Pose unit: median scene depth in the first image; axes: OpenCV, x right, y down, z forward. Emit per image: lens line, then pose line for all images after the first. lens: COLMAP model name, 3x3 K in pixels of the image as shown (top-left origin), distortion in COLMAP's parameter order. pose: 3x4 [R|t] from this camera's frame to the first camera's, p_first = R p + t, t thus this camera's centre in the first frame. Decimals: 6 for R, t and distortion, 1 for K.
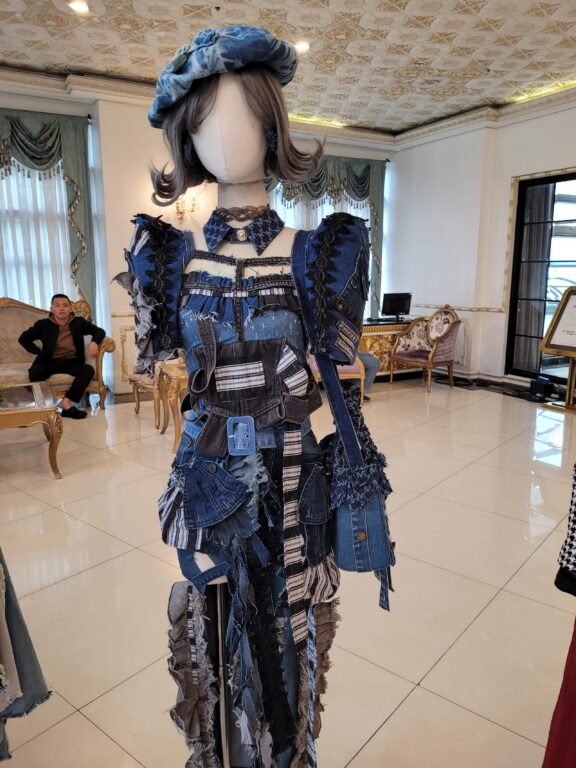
lens RADIAL K [[590.4, 0, 287.8], [0, 590.4, 391.4], [0, 0, 1]] dist [0.054297, -0.052151]
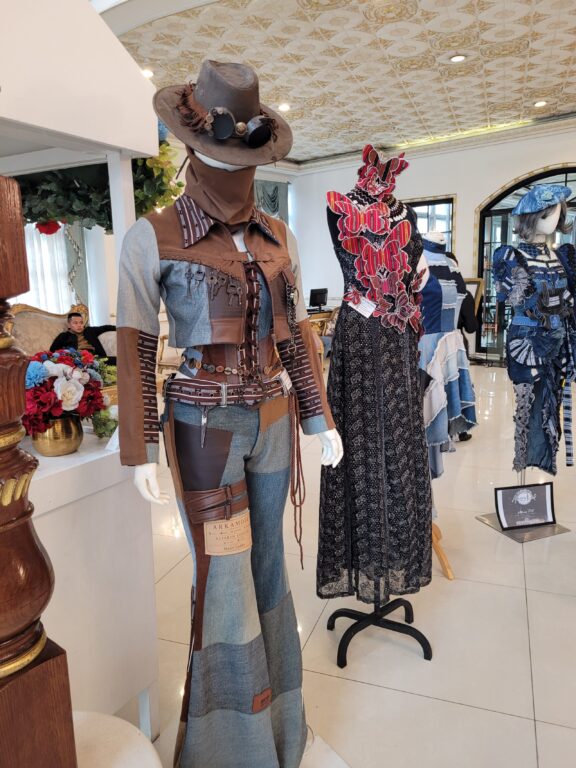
lens RADIAL K [[590.4, 0, 287.8], [0, 590.4, 391.4], [0, 0, 1]] dist [0.054297, -0.052151]
pose [[0.941564, -0.091309, 0.324222, -0.360075], [0.093437, 0.995584, 0.009035, 0.041866], [-0.323615, 0.021788, 0.945938, -0.208242]]
